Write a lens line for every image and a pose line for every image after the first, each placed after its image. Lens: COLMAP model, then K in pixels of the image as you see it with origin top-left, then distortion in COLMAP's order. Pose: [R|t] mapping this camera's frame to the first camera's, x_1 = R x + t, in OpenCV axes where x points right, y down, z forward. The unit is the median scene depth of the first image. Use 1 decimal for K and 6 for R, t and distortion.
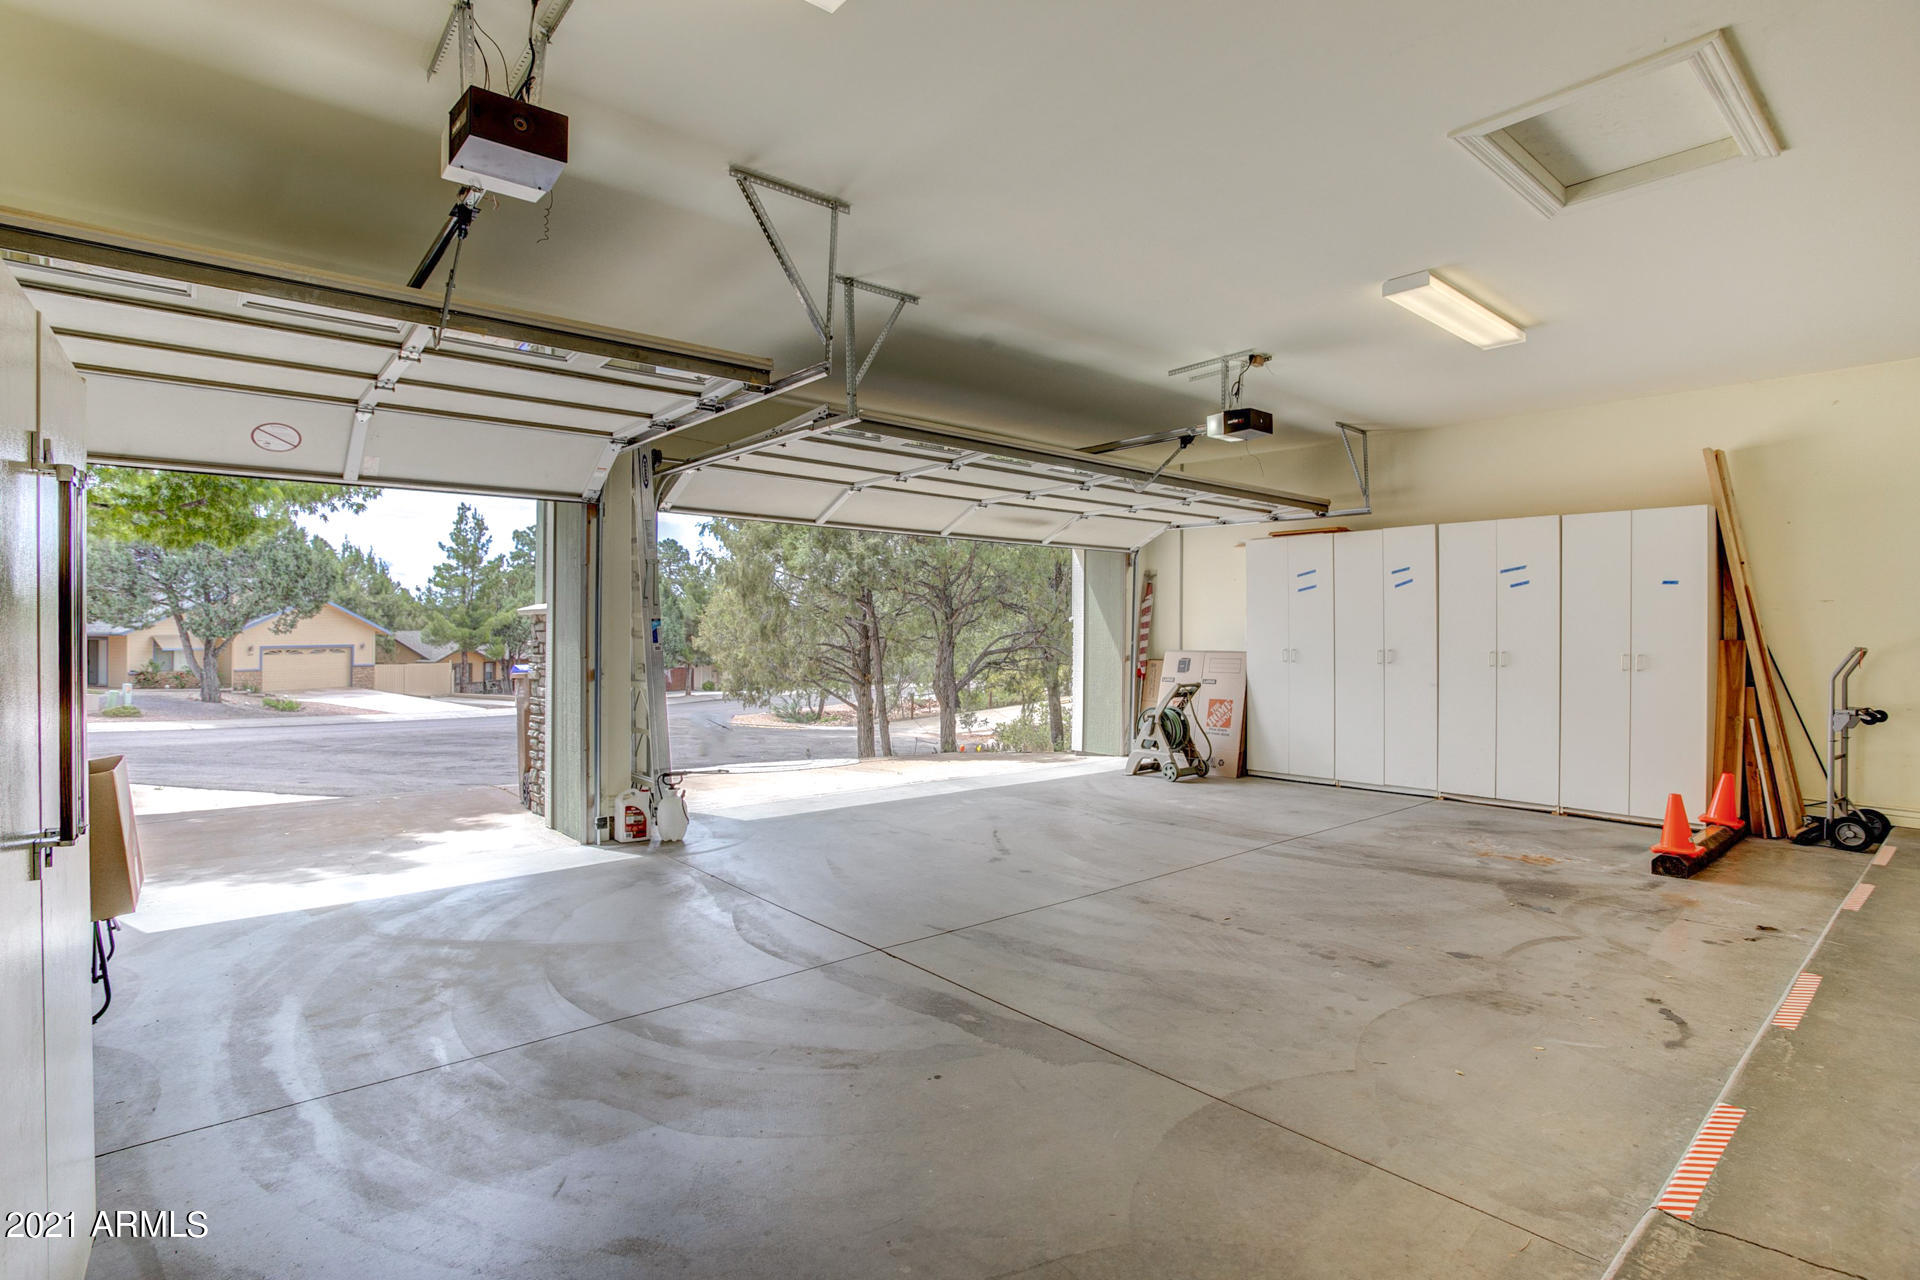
lens RADIAL K [[951.1, 0, 962.9], [0, 951.1, 639.3], [0, 0, 1]] dist [-0.028313, 0.005669]
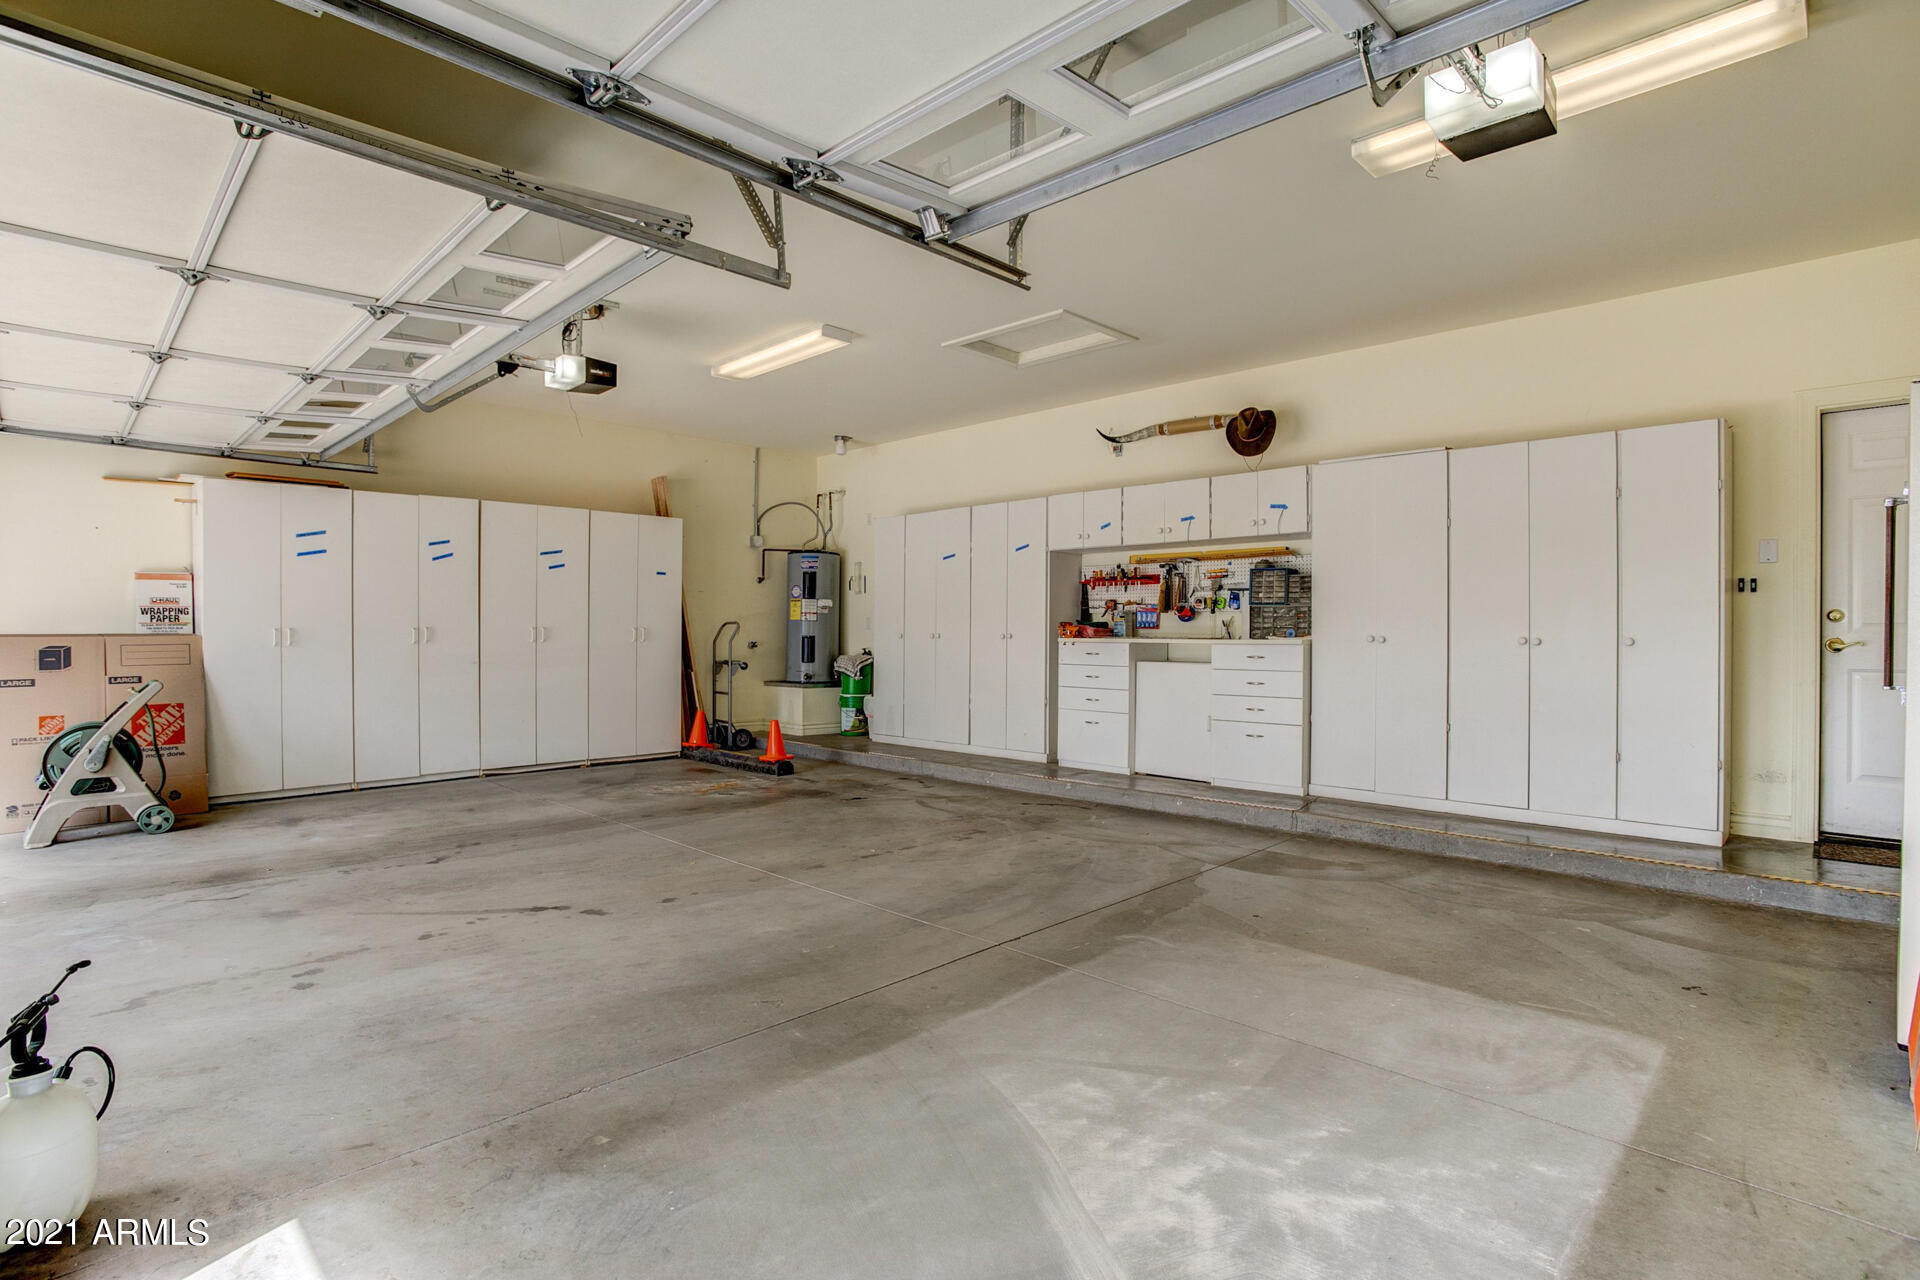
lens RADIAL K [[951.1, 0, 960.9], [0, 951.1, 631.1], [0, 0, 1]] dist [-0.028313, 0.005669]
pose [[-0.085738, -0.016413, 0.996183, -0.503171], [0.000533, 0.999863, 0.016520, 0.000205], [-0.996318, 0.001948, -0.085718, 0.552749]]
